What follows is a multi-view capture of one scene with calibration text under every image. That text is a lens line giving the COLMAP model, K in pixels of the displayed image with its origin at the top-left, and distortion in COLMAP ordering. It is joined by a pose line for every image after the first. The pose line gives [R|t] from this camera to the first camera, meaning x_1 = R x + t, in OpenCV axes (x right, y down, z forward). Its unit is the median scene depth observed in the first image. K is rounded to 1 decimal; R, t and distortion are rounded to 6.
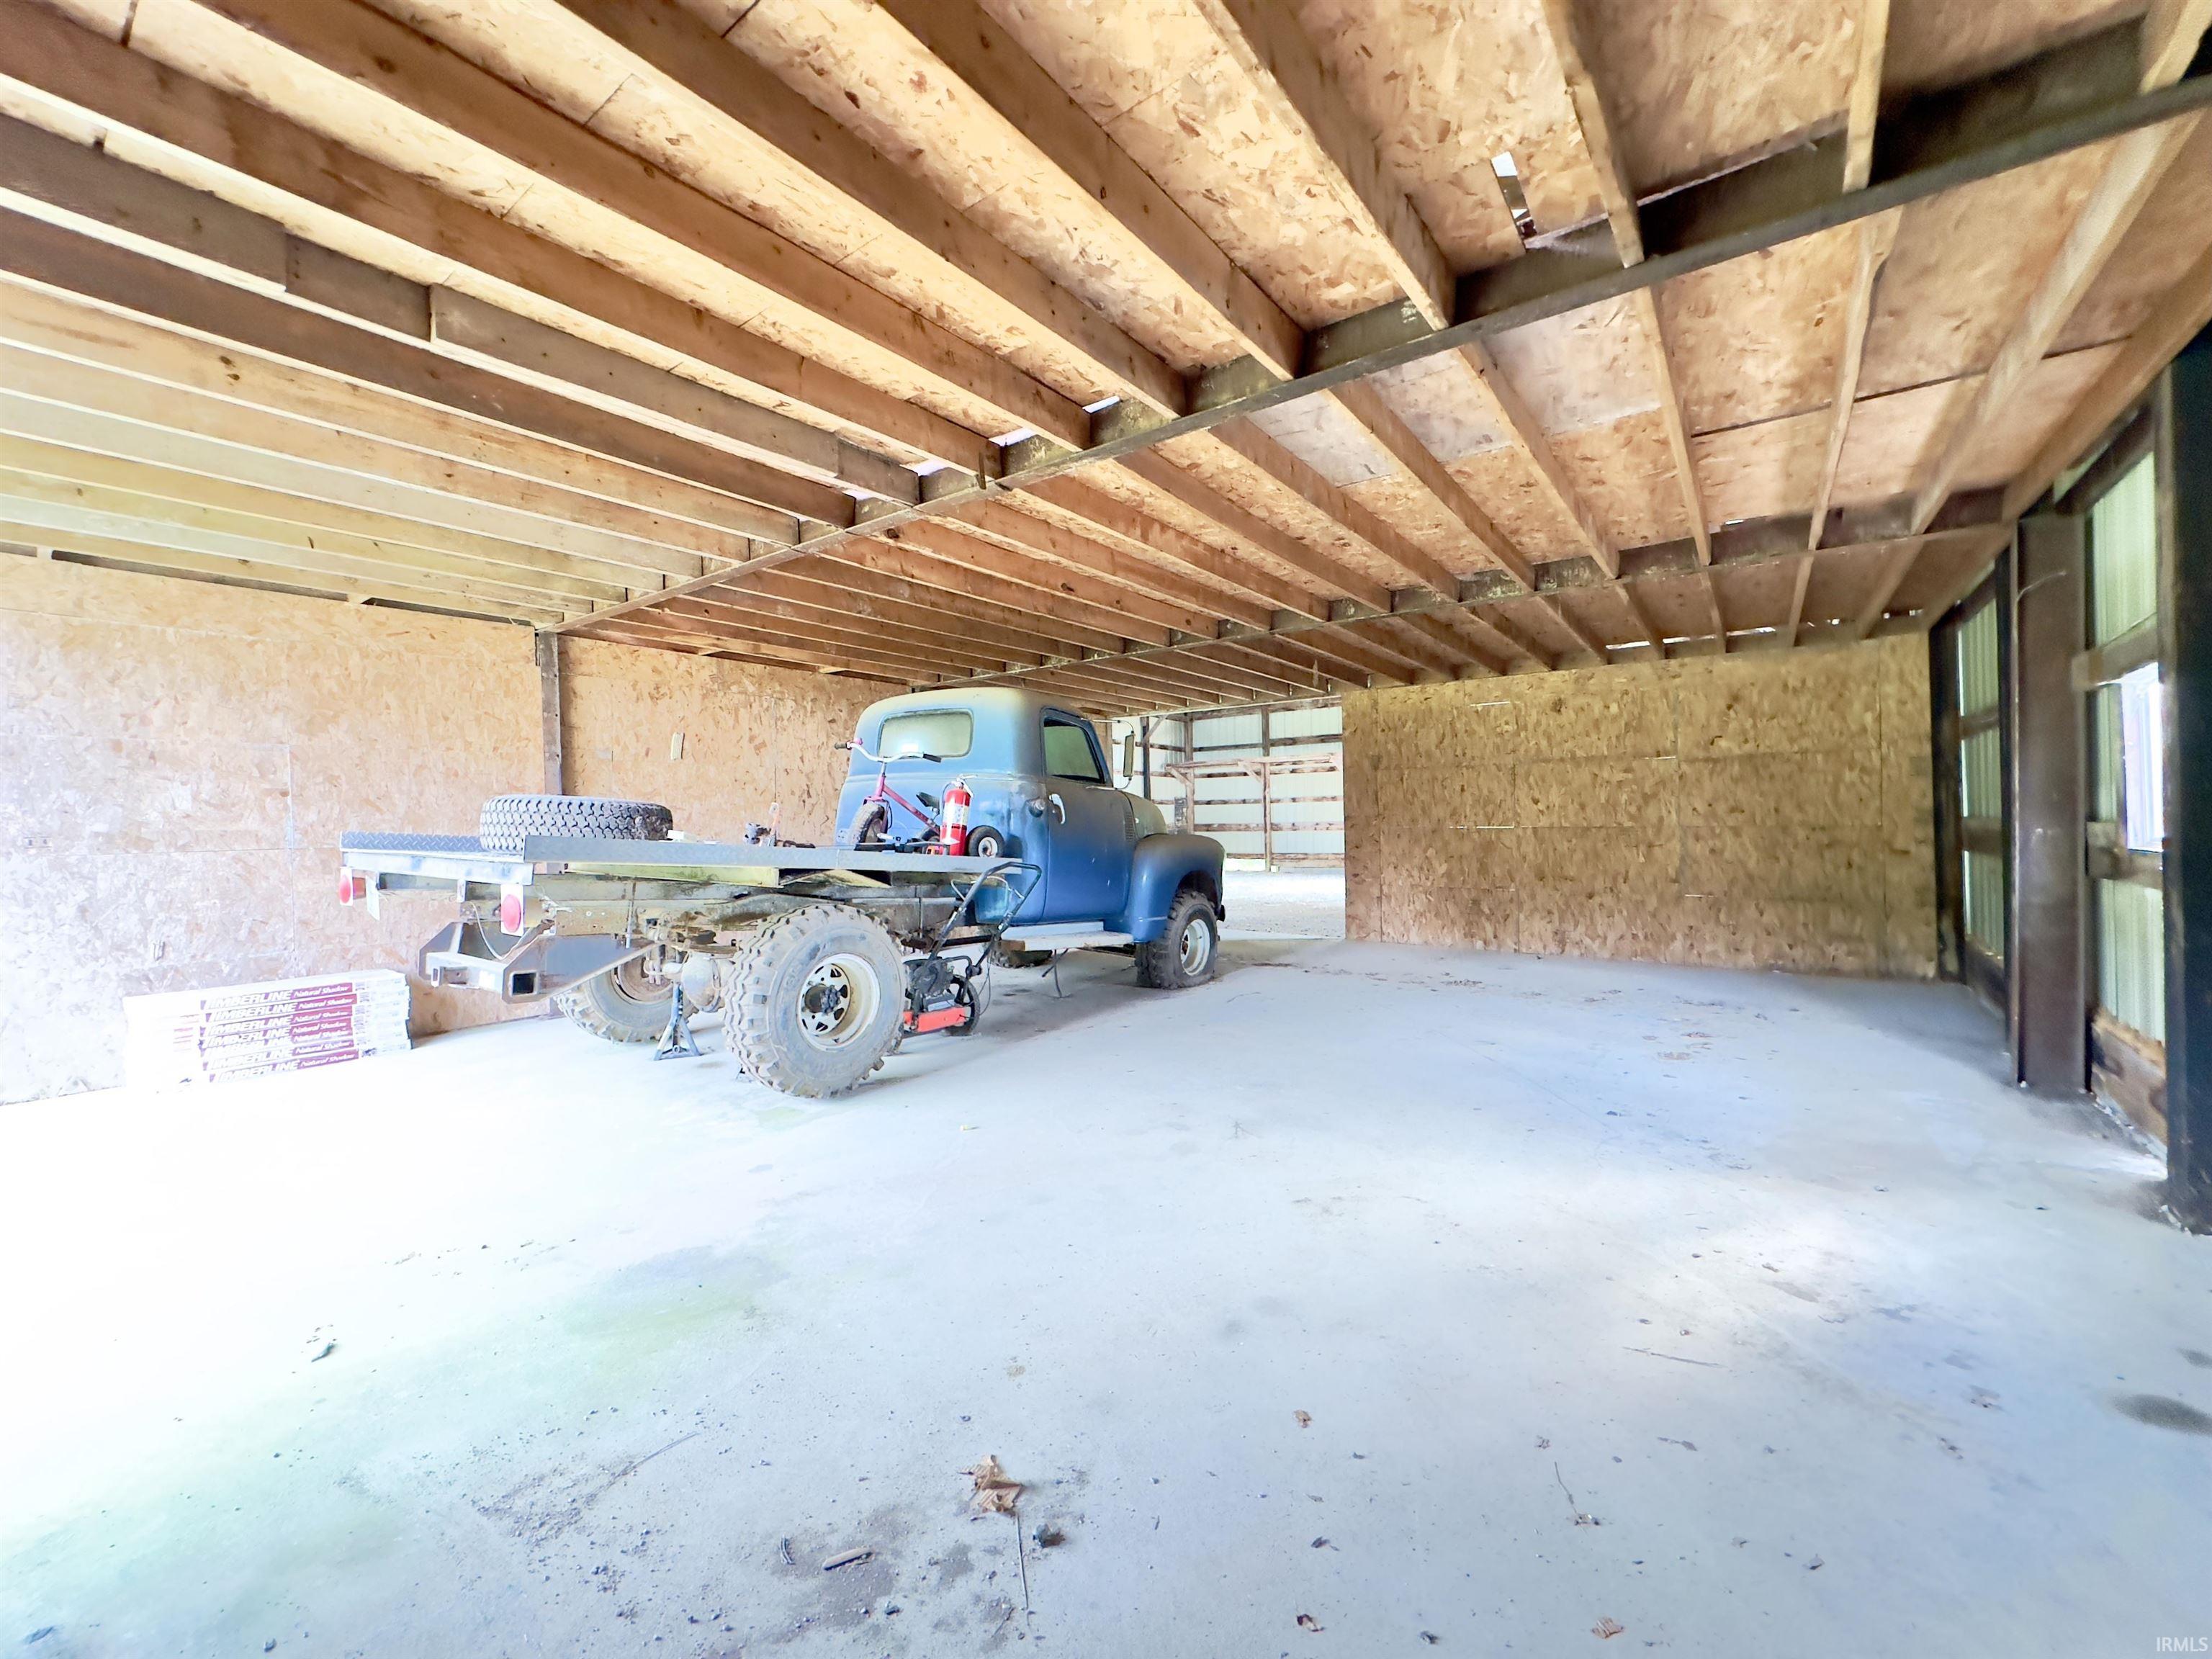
lens RADIAL K [[888.9, 0, 1105.3], [0, 888.9, 826.6], [0, 0, 1]] dist [-0.003471, 0.001062]
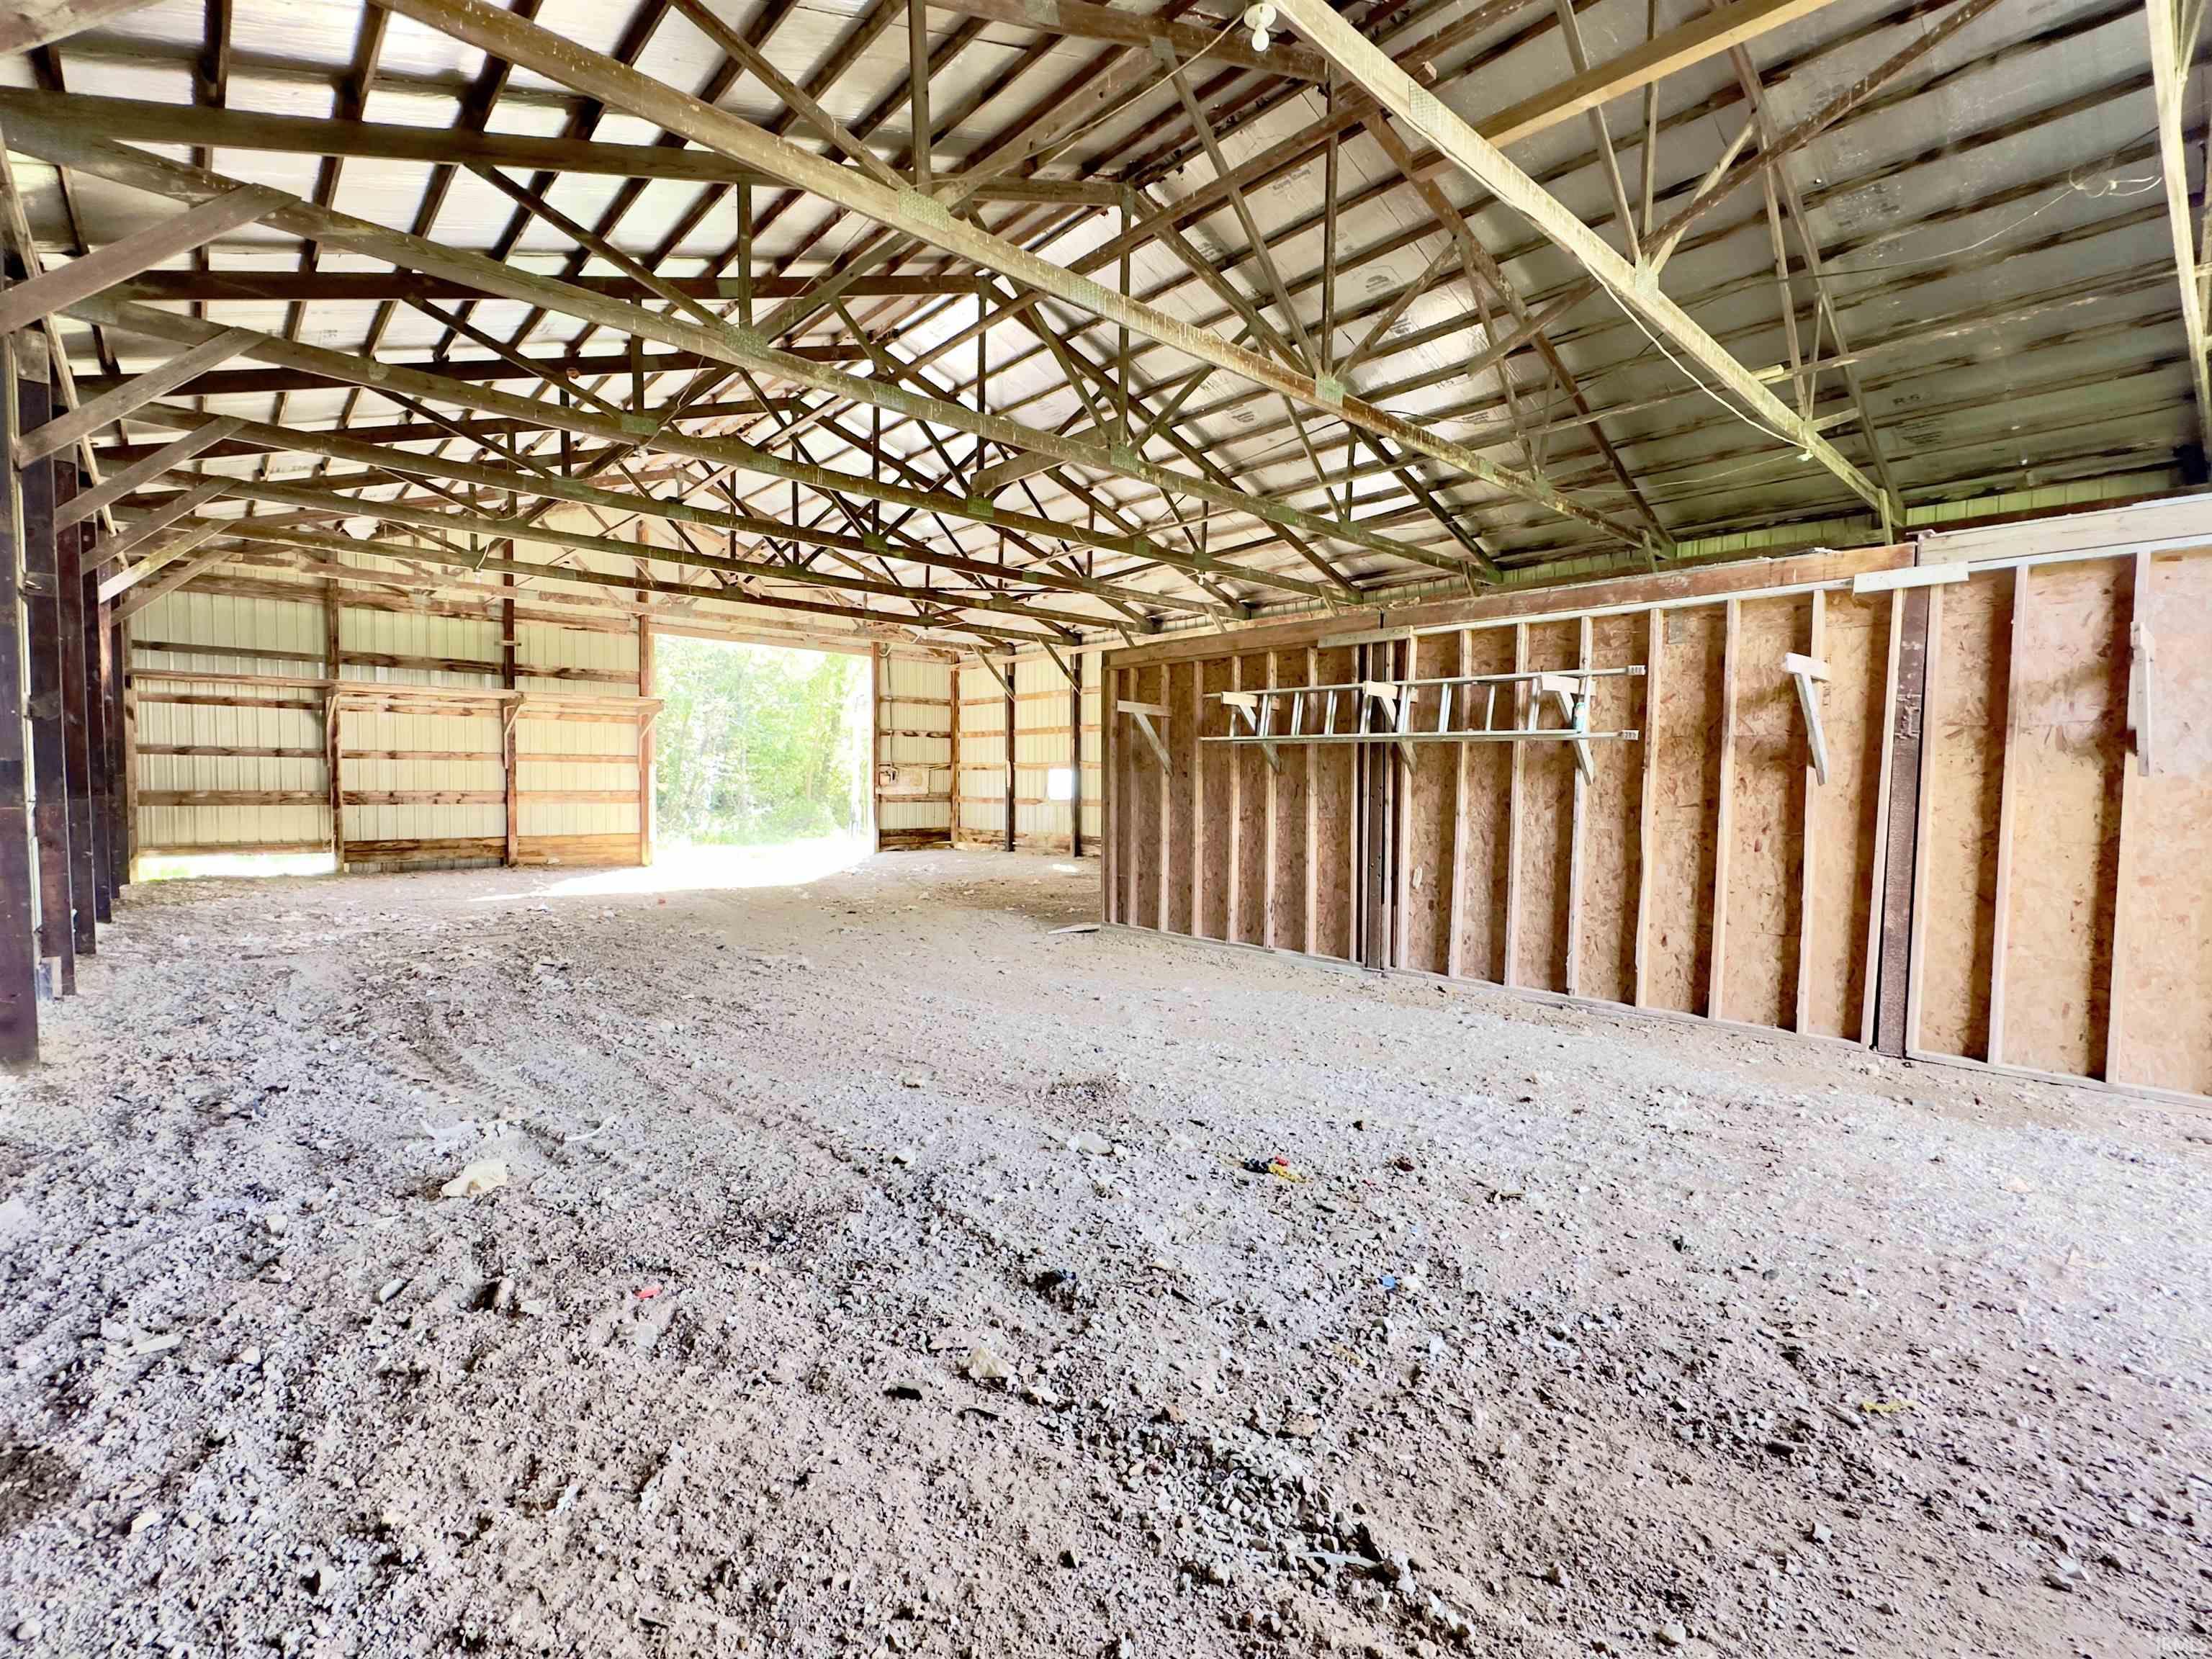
lens RADIAL K [[1017.5, 0, 1101.5], [0, 1017.5, 833.1], [0, 0, 1]] dist [-0.001199, -0.000008]
pose [[0.210448, -0.030146, 0.977140, -0.382436], [-0.011927, 0.999371, 0.033401, -0.004545], [-0.977532, -0.018683, 0.209956, 0.350611]]
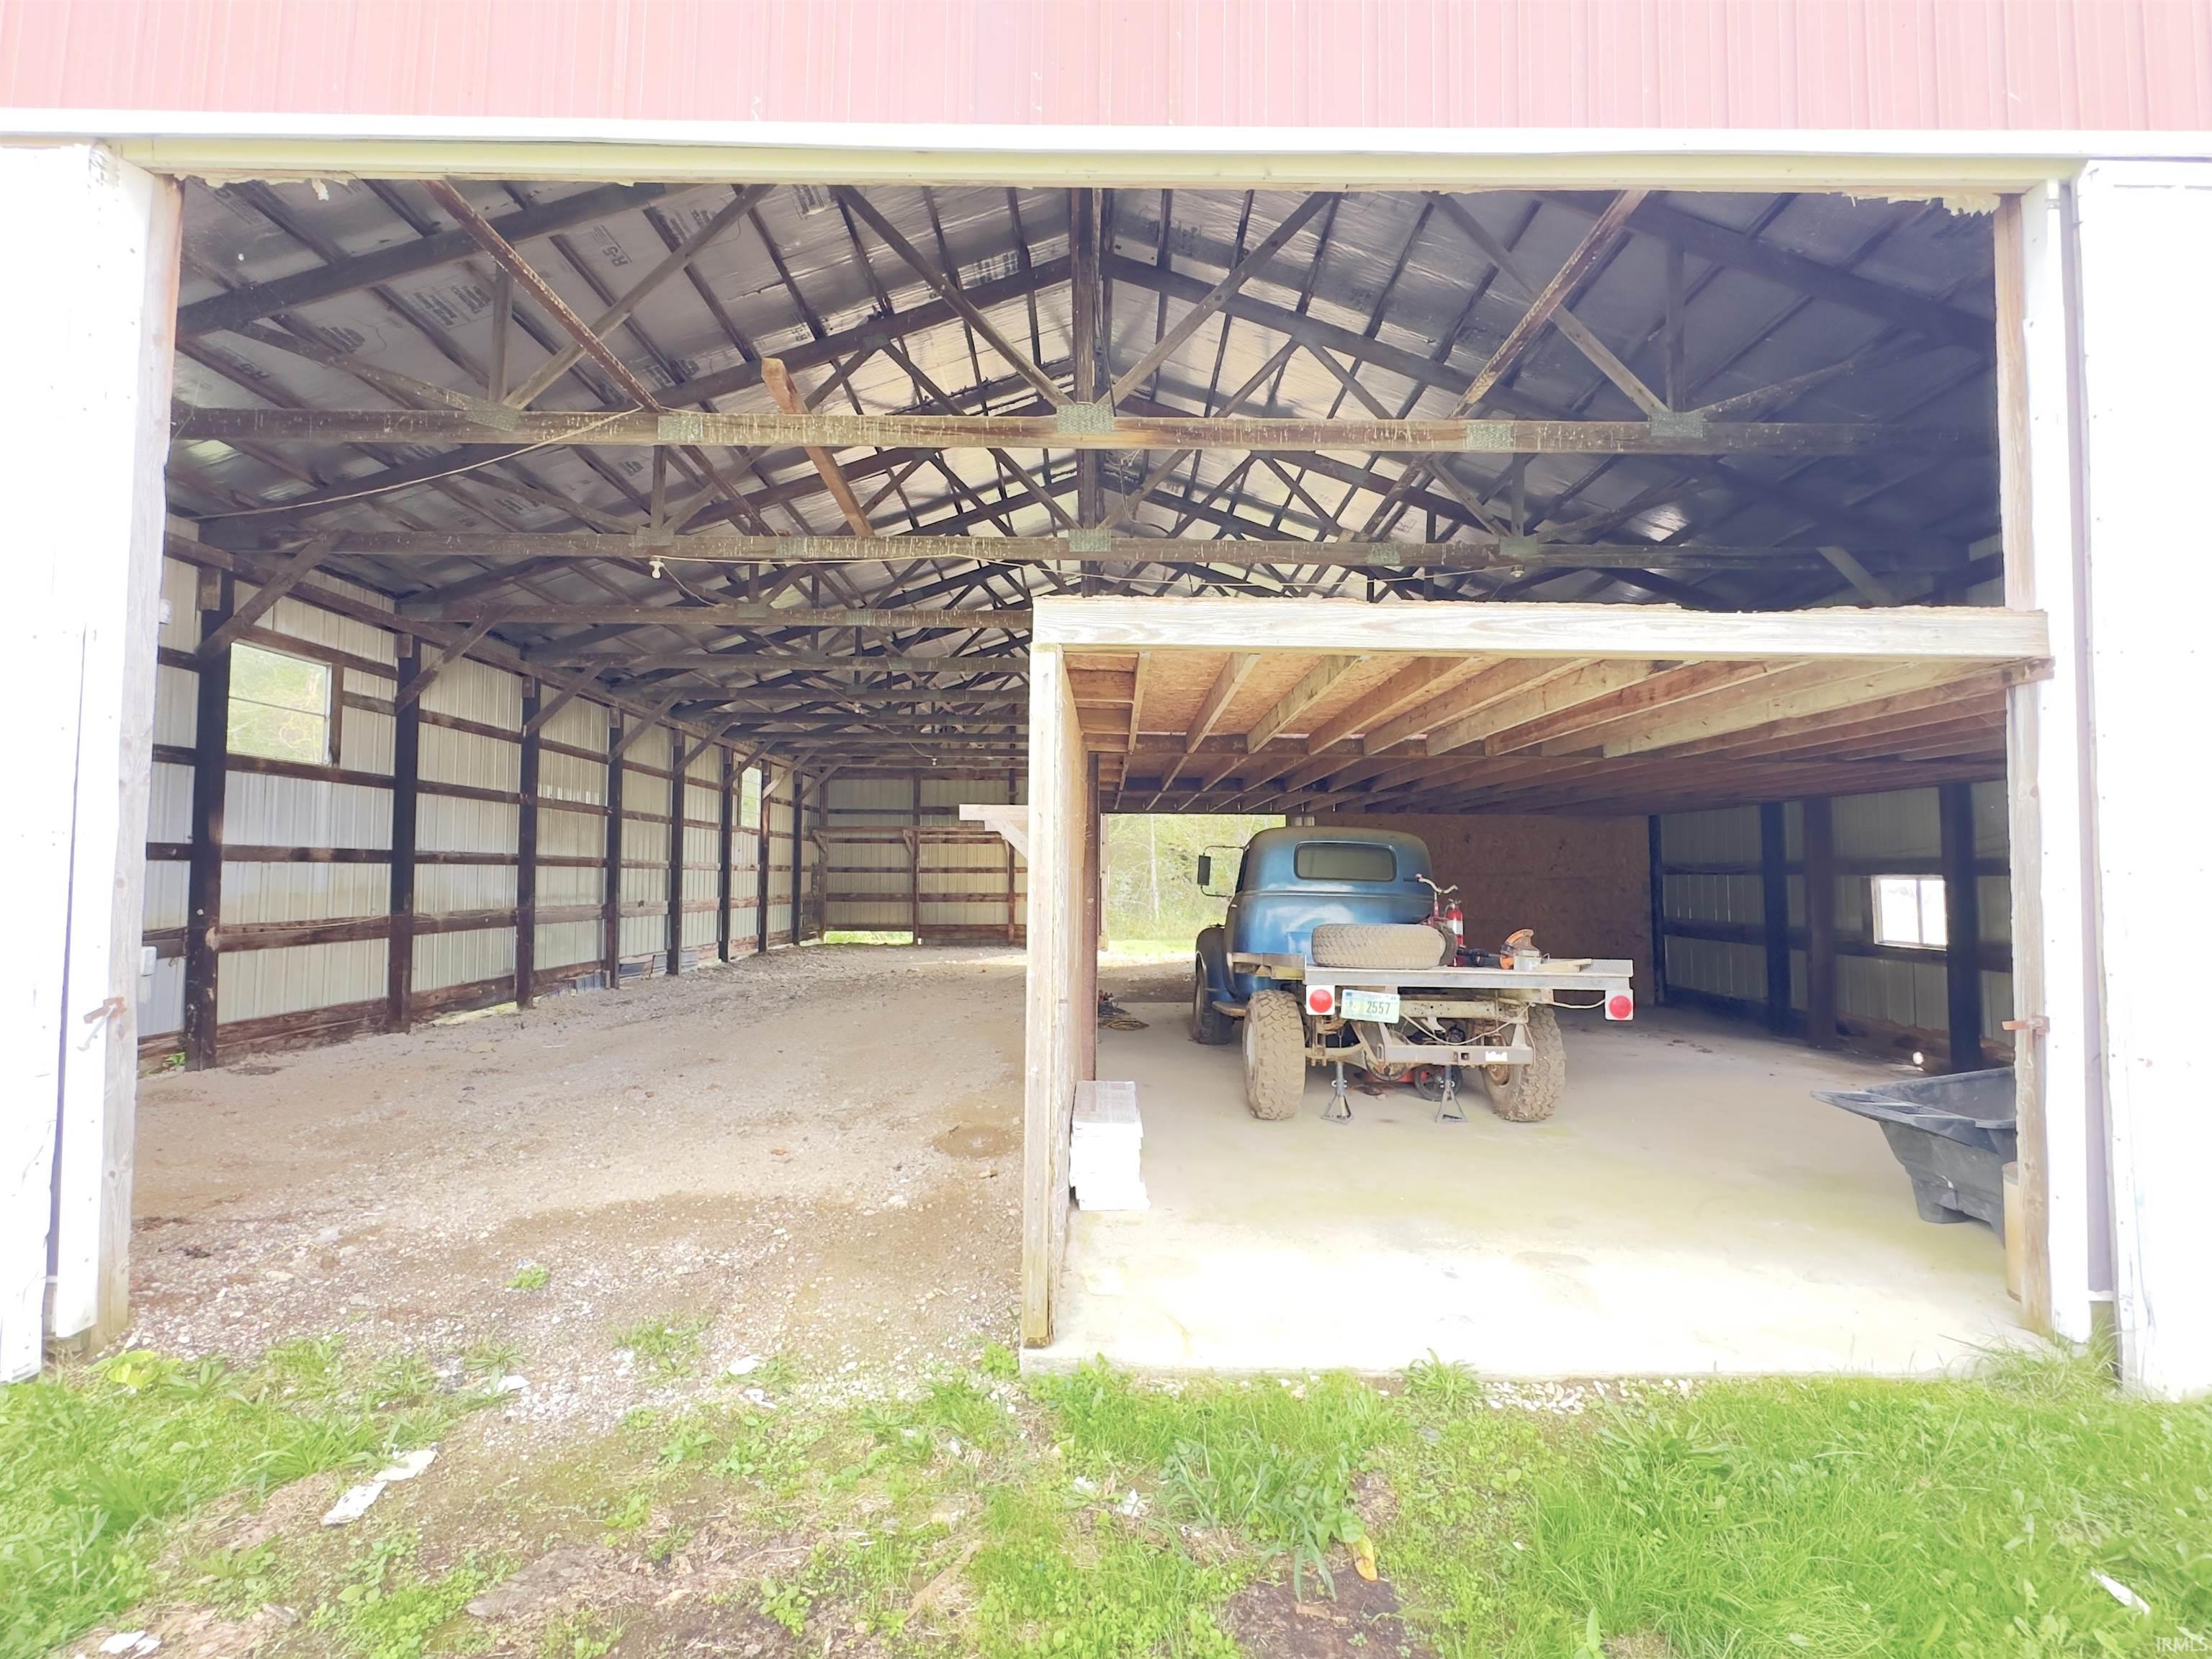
lens RADIAL K [[997.6, 0, 1105.4], [0, 997.6, 829.5], [0, 0, 1]] dist [0.000019, 0.000000]
pose [[0.802434, 0.044602, 0.595072, -0.302562], [-0.013763, 0.998321, -0.056268, -0.014780], [-0.596582, 0.036961, 0.801700, 0.003095]]
